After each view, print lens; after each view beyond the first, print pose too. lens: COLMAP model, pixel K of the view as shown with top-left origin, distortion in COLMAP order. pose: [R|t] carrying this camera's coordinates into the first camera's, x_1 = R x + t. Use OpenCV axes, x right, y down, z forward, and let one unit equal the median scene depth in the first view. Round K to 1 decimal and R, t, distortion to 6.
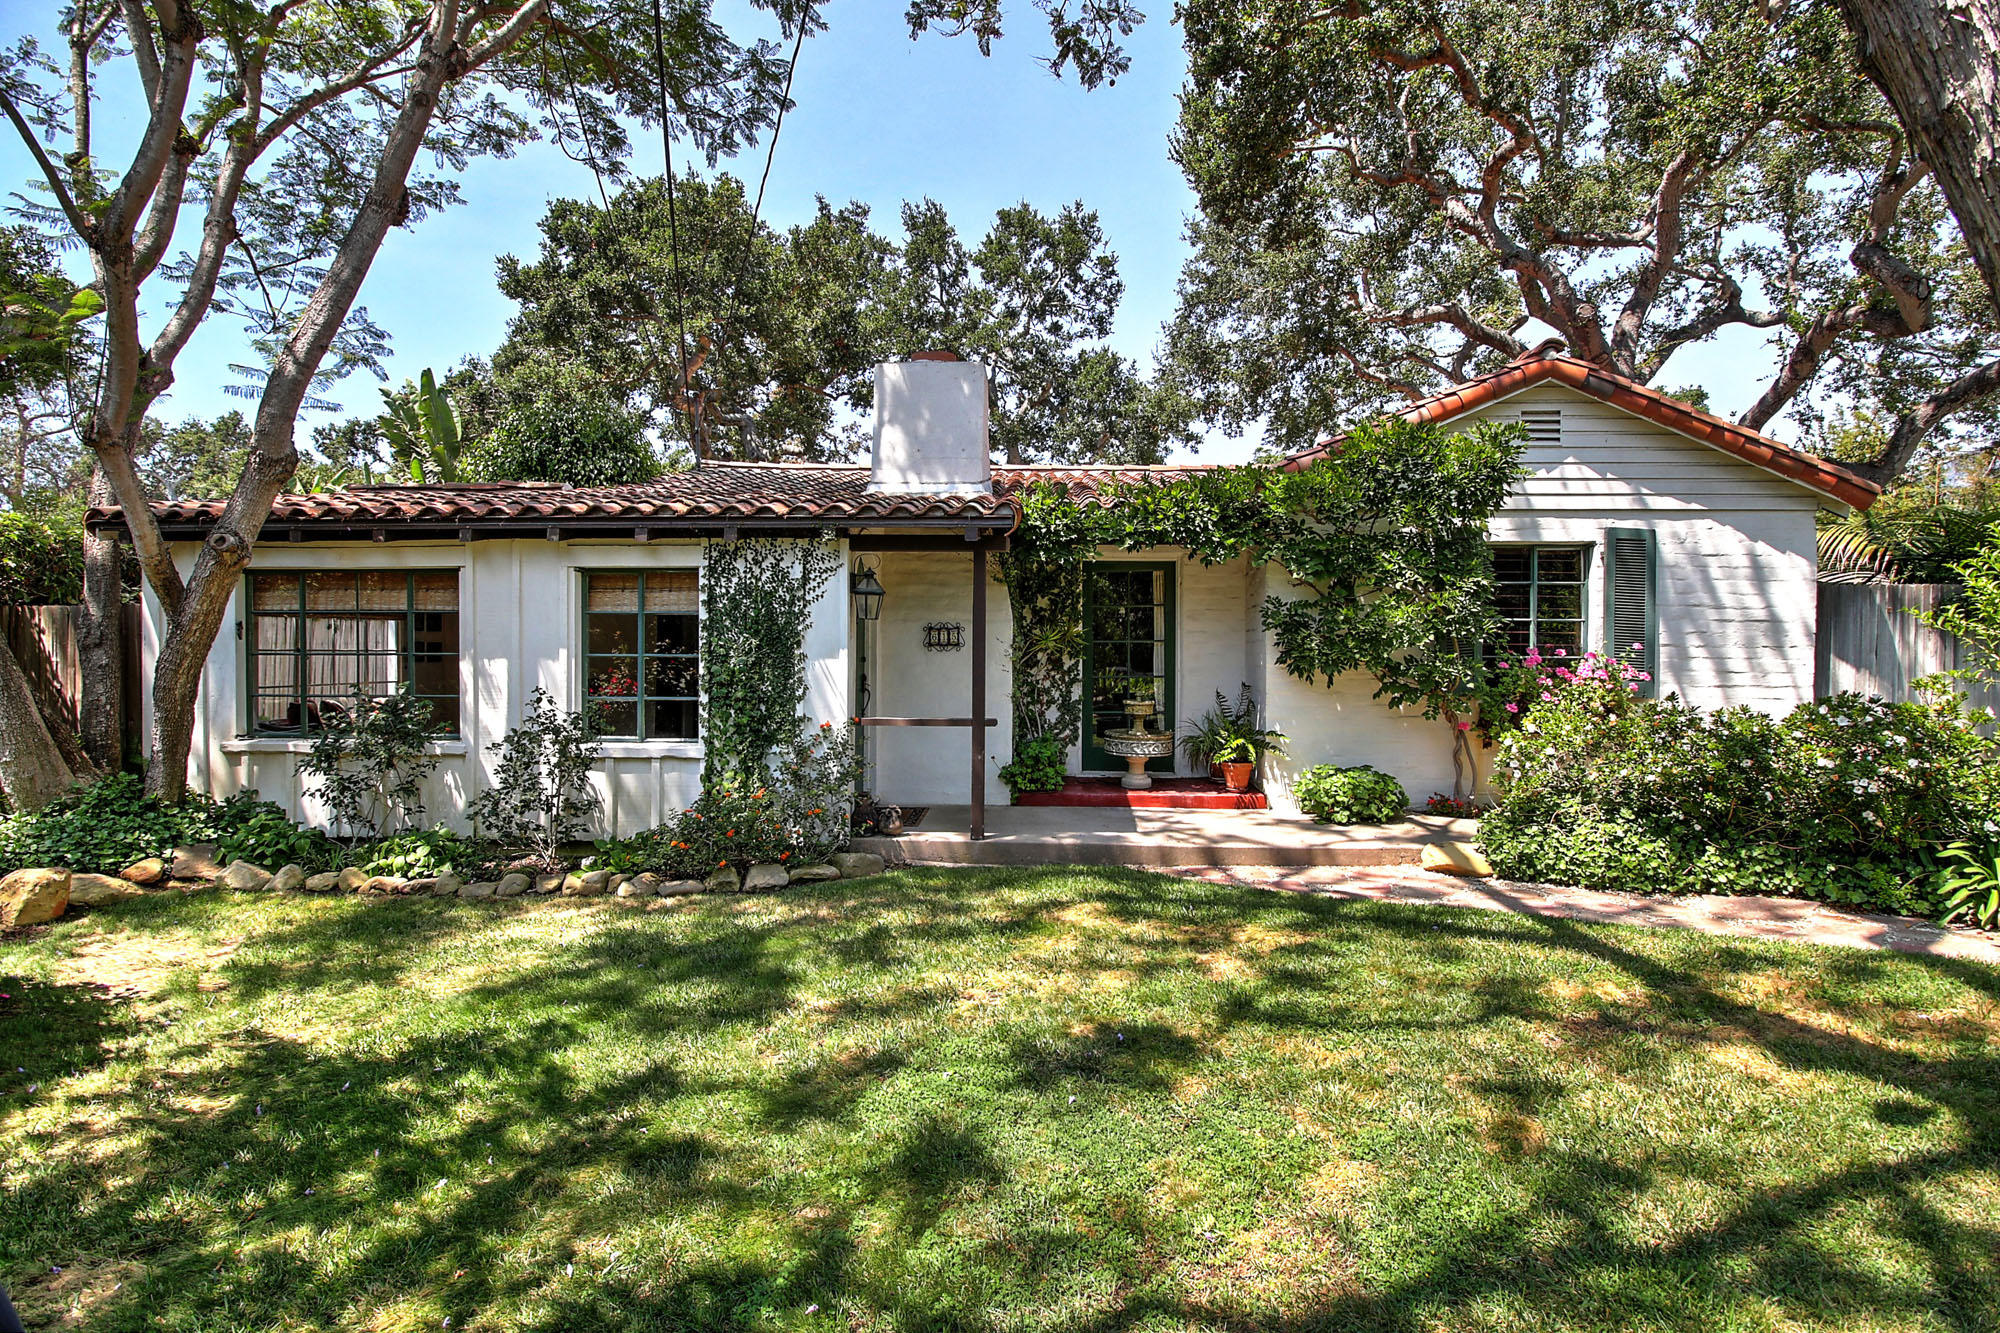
lens RADIAL K [[949.1, 0, 1014.5], [0, 949.1, 664.6], [0, 0, 1]] dist [0.000781, -0.013364]
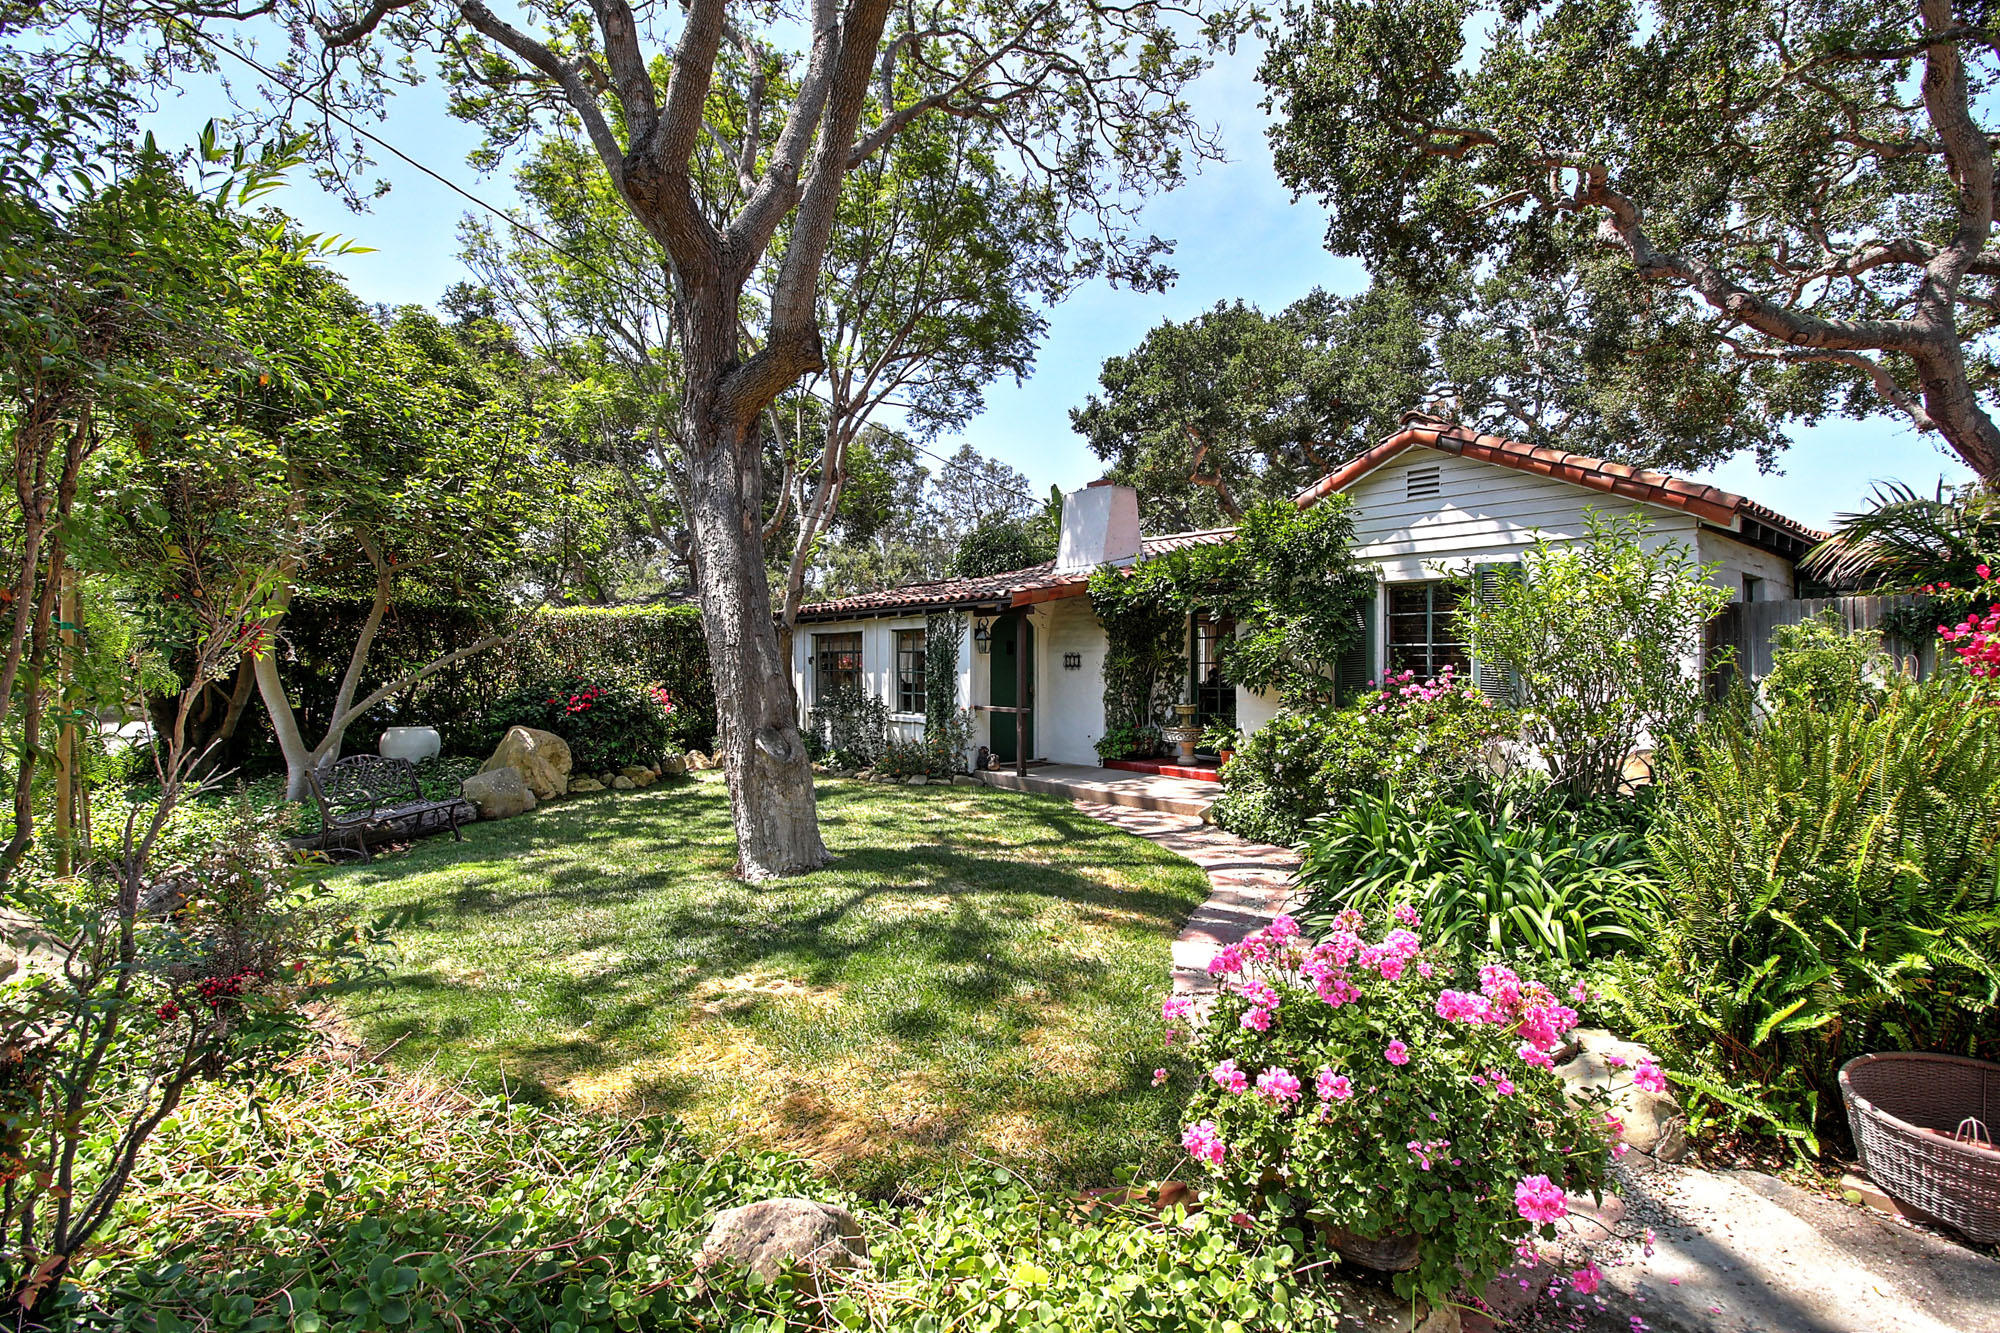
lens RADIAL K [[949.1, 0, 1014.5], [0, 949.1, 664.6], [0, 0, 1]] dist [0.000781, -0.013364]
pose [[0.660030, -0.000178, -0.751239, 1.111141], [-0.008375, 0.999936, -0.007596, -0.010334], [0.751193, 0.011305, 0.659986, -0.161042]]
